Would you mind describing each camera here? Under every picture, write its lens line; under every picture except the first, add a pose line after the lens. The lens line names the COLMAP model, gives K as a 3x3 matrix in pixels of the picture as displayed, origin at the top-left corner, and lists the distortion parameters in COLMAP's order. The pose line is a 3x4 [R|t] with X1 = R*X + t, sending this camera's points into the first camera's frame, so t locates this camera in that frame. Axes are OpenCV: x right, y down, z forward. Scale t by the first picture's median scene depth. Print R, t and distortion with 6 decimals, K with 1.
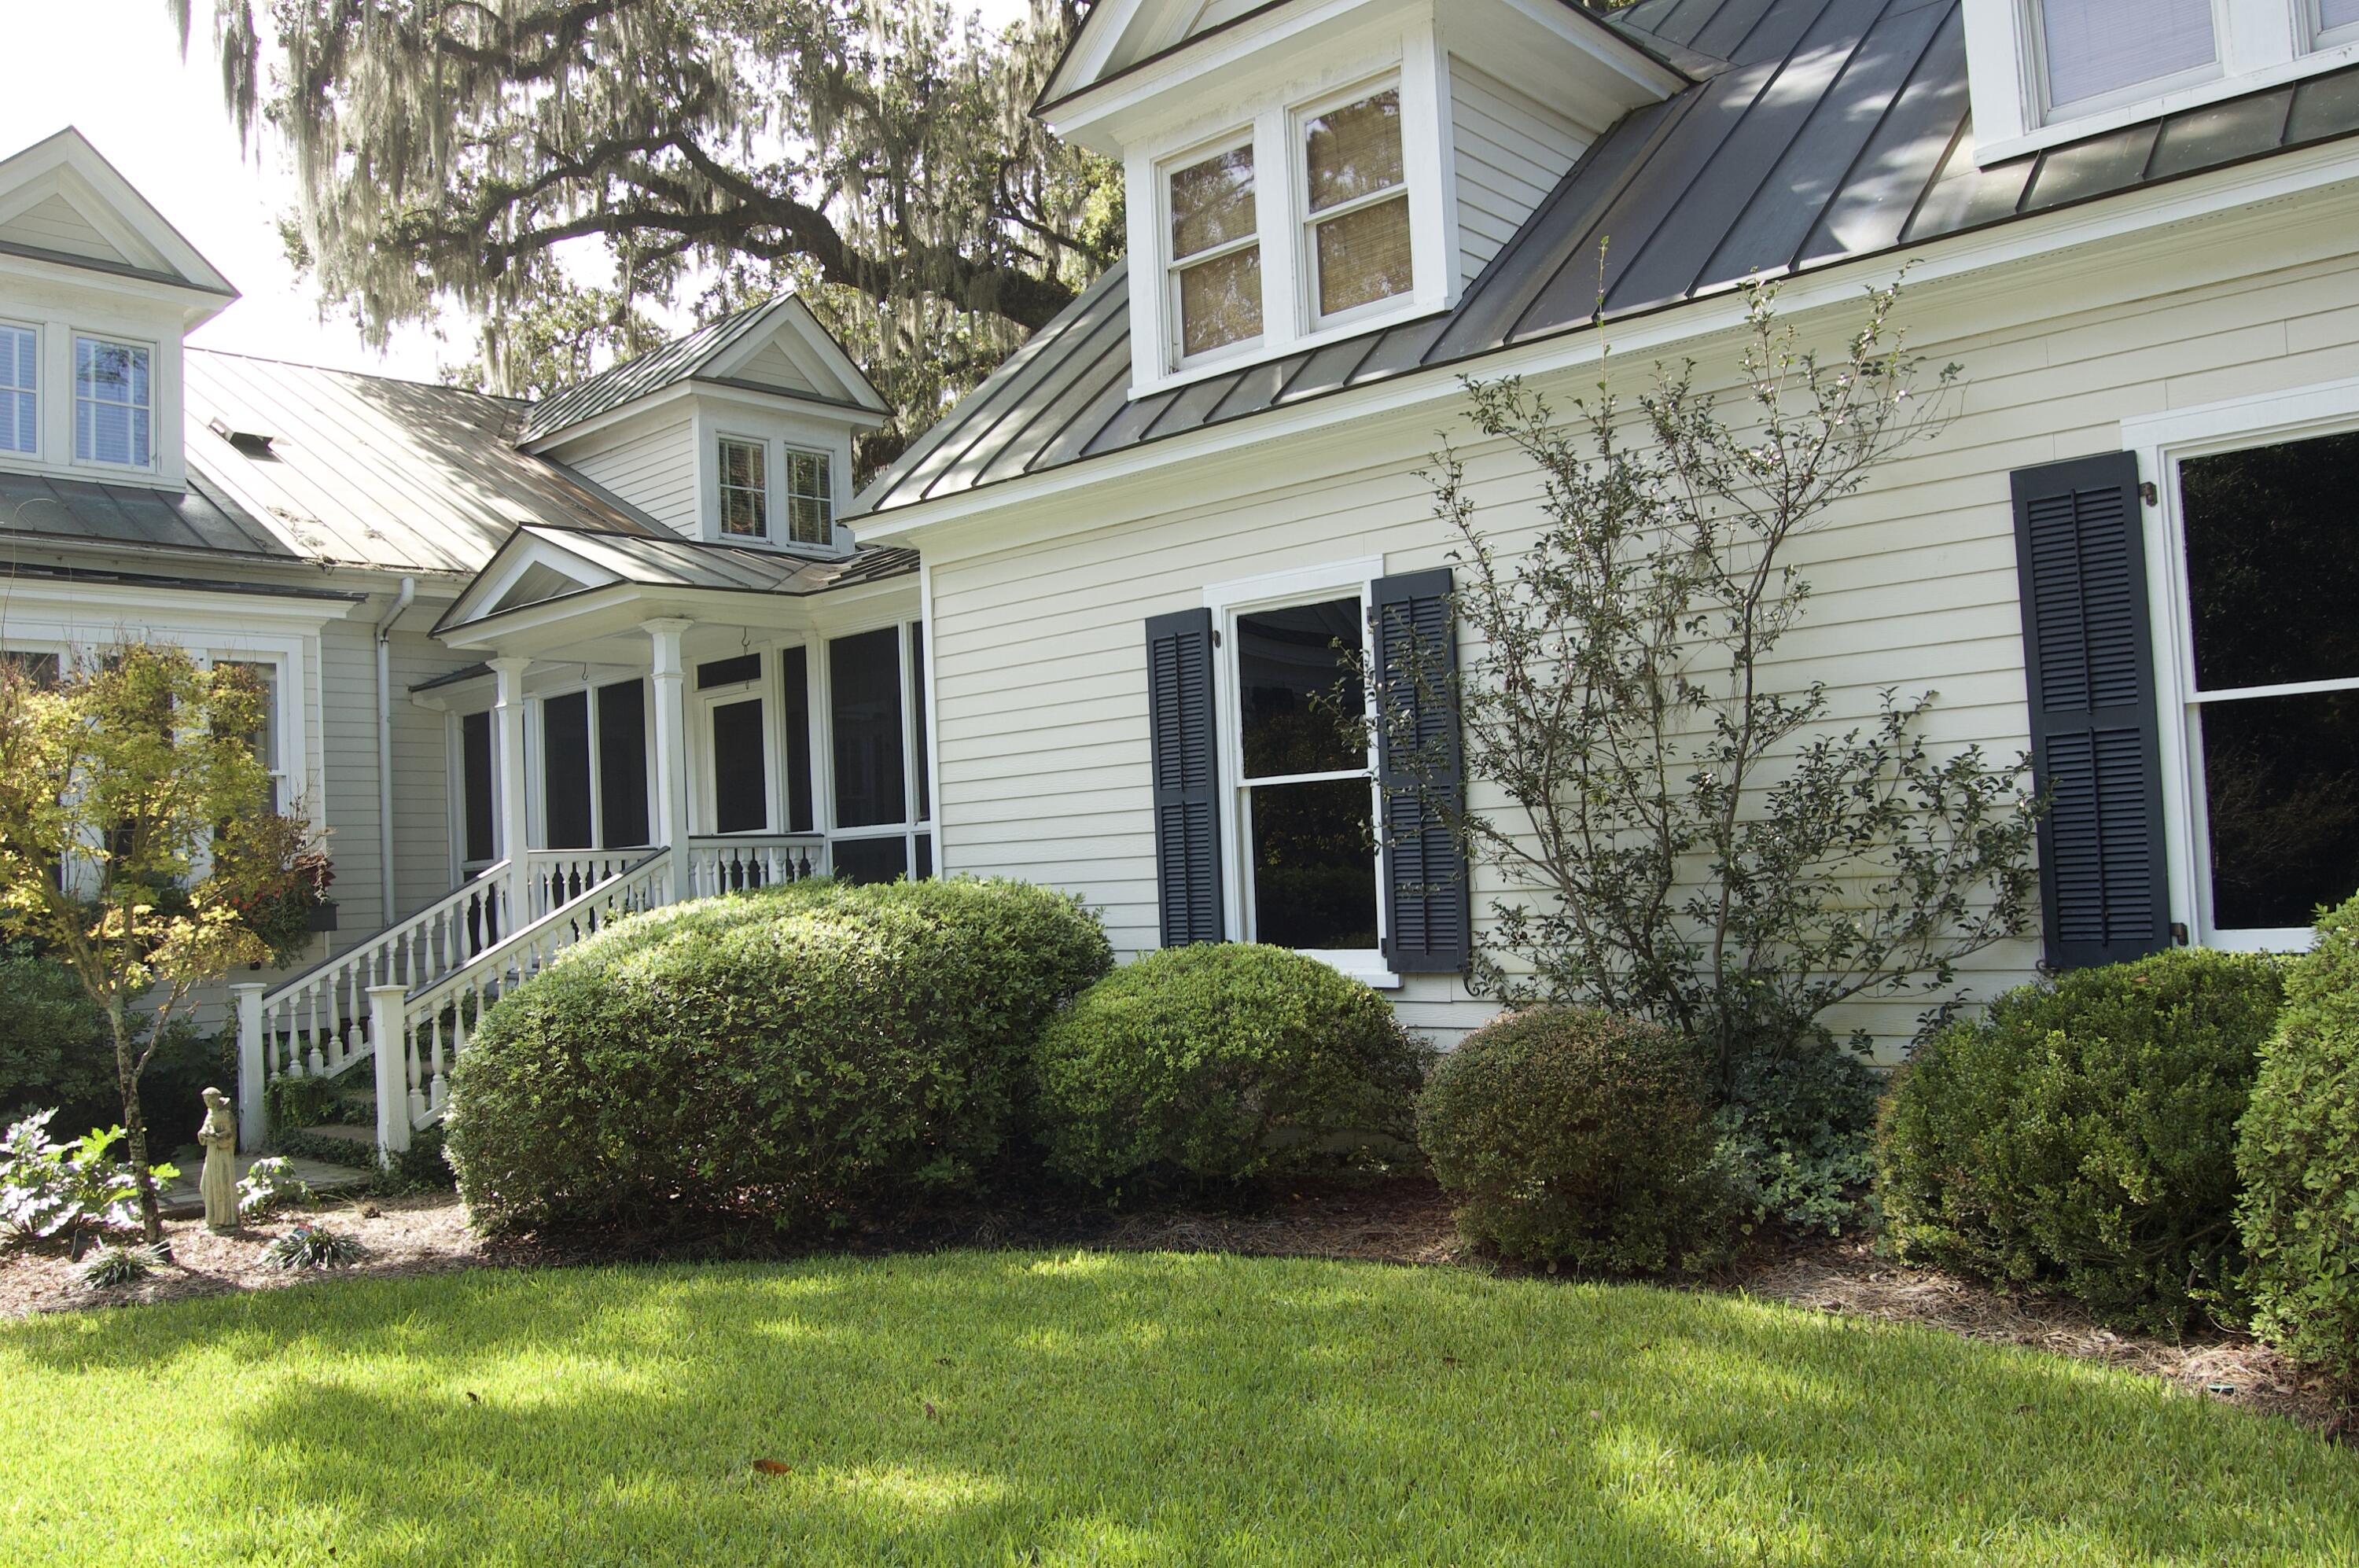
lens RADIAL K [[1858.1, 0, 1179.5], [0, 1858.1, 784.0], [0, 0, 1]] dist [-0.108955, 0.062608]
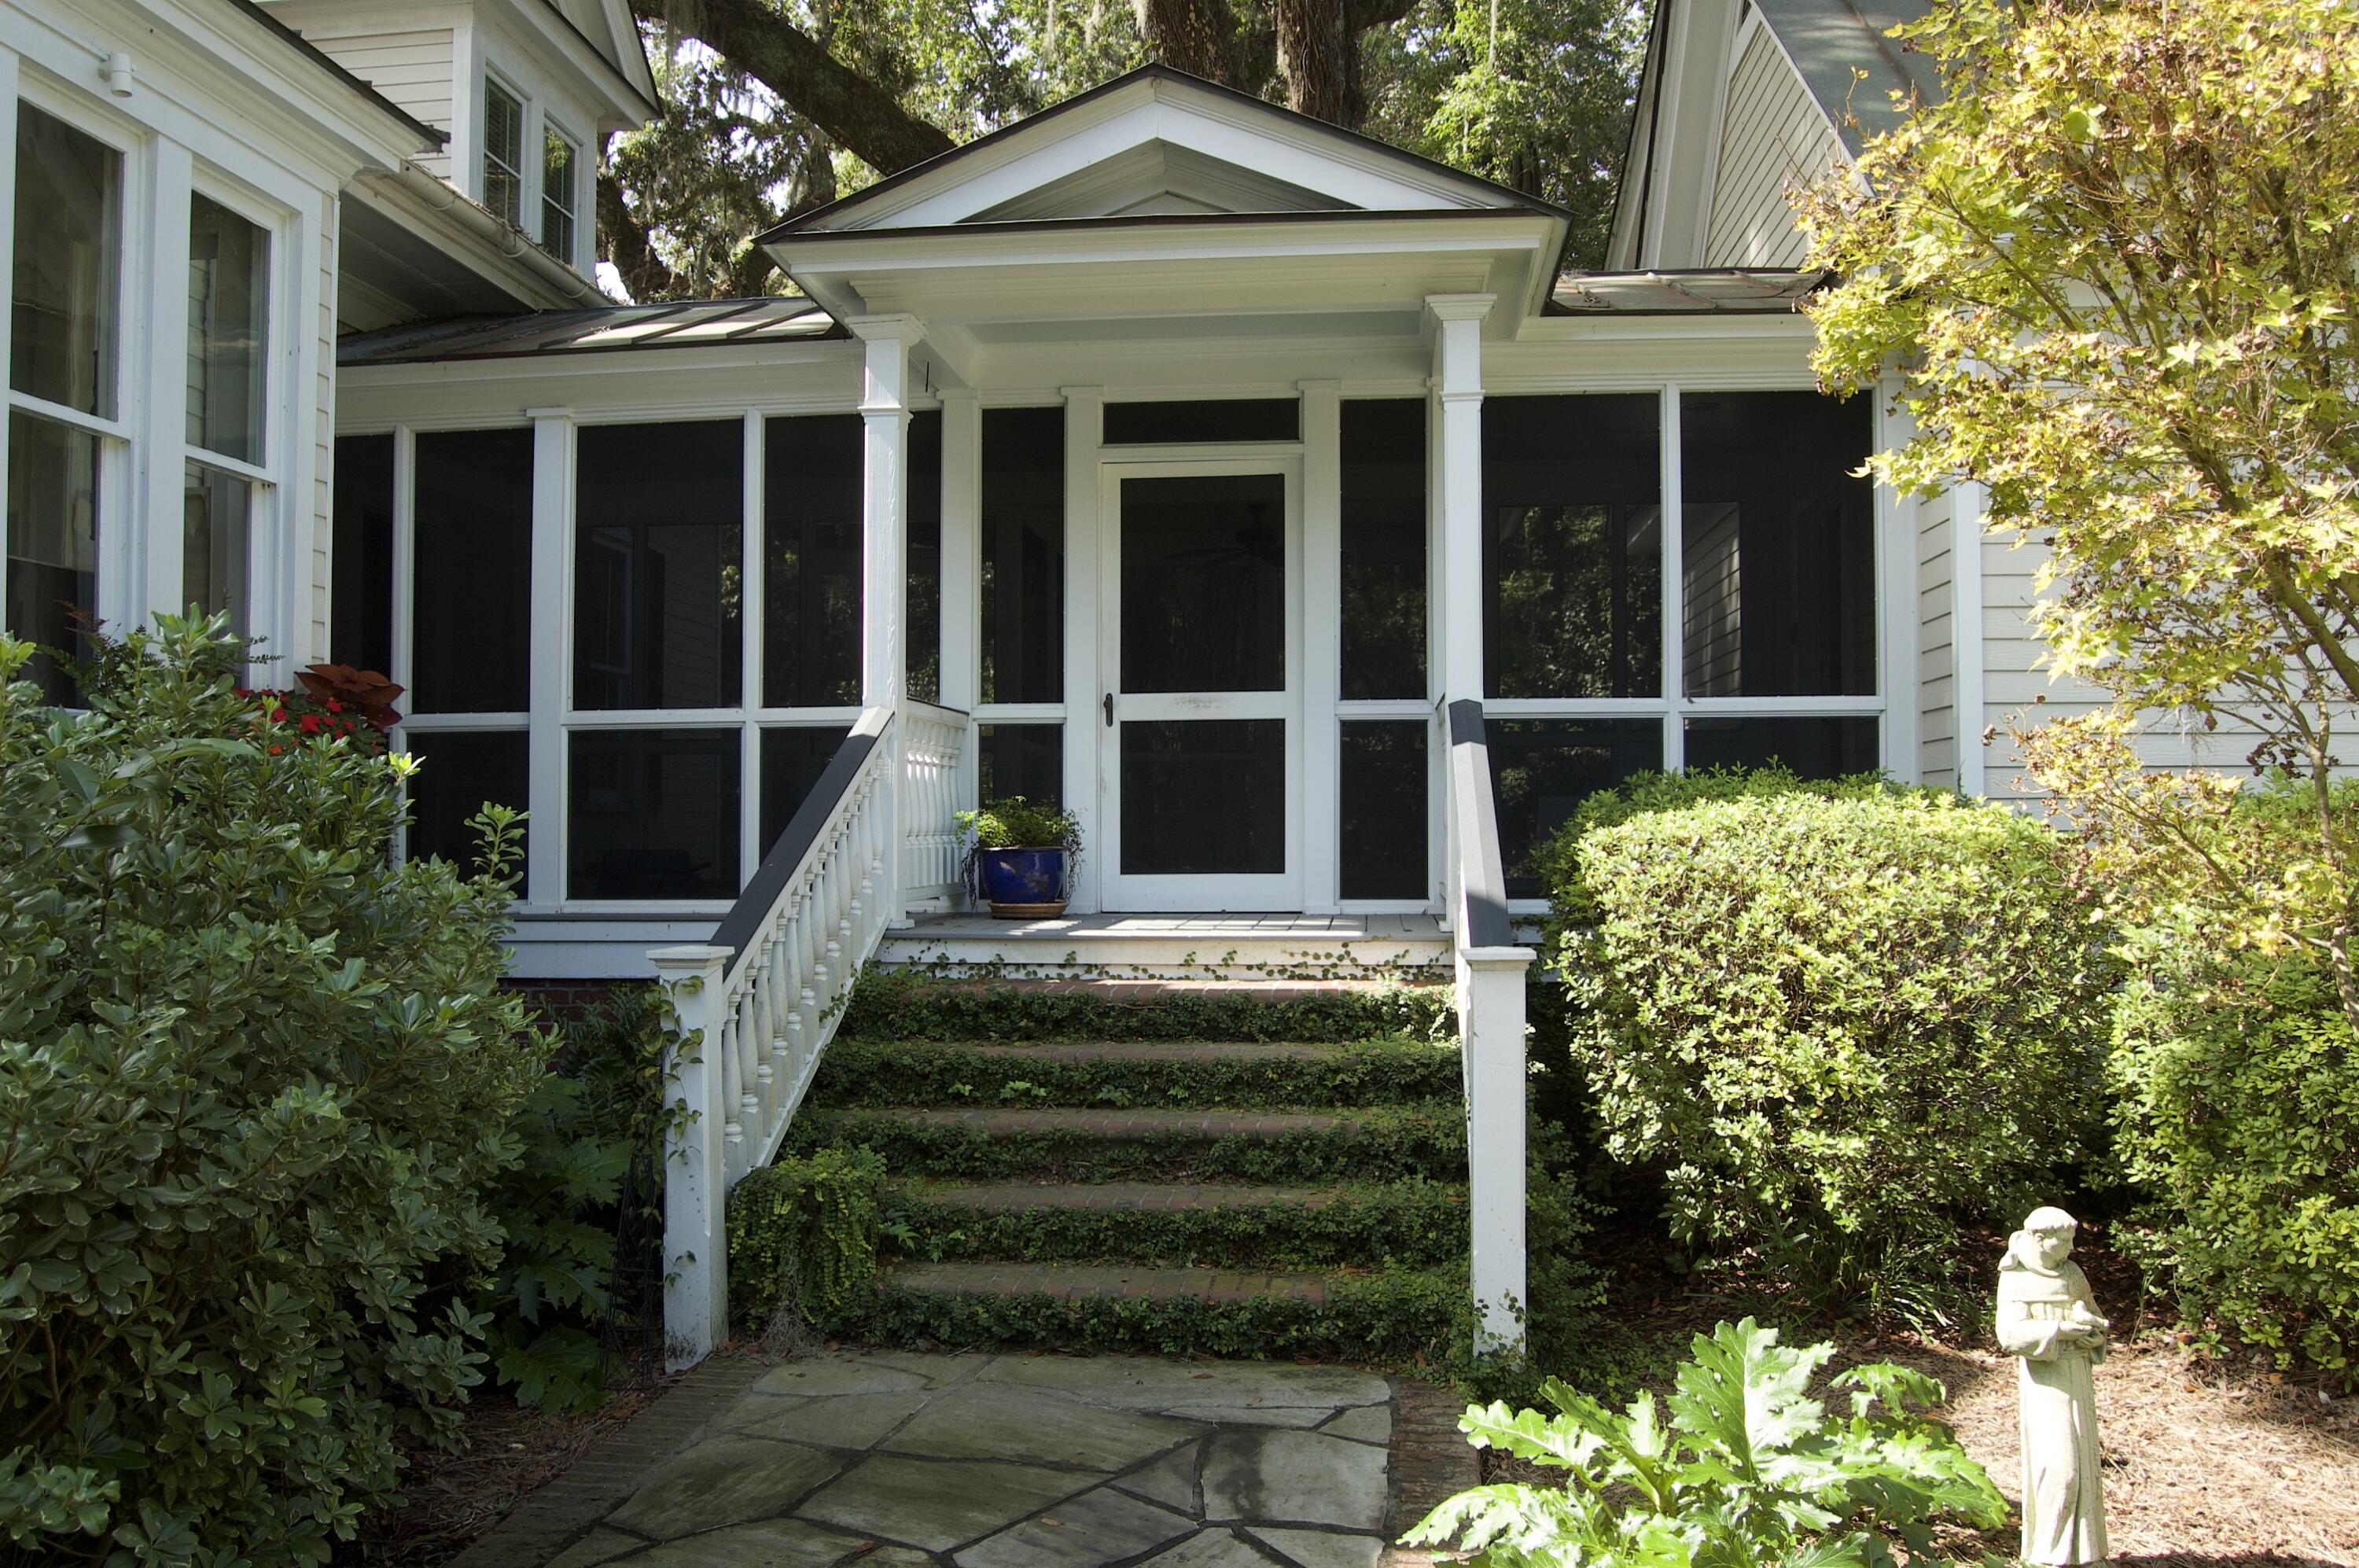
lens RADIAL K [[1858.1, 0, 1179.5], [0, 1858.1, 784.0], [0, 0, 1]] dist [-0.108955, 0.062608]
pose [[0.801549, 0.054892, 0.595404, -0.630555], [-0.067201, 0.997738, -0.001516, 0.059479], [-0.594141, -0.038797, 0.803425, 0.533876]]
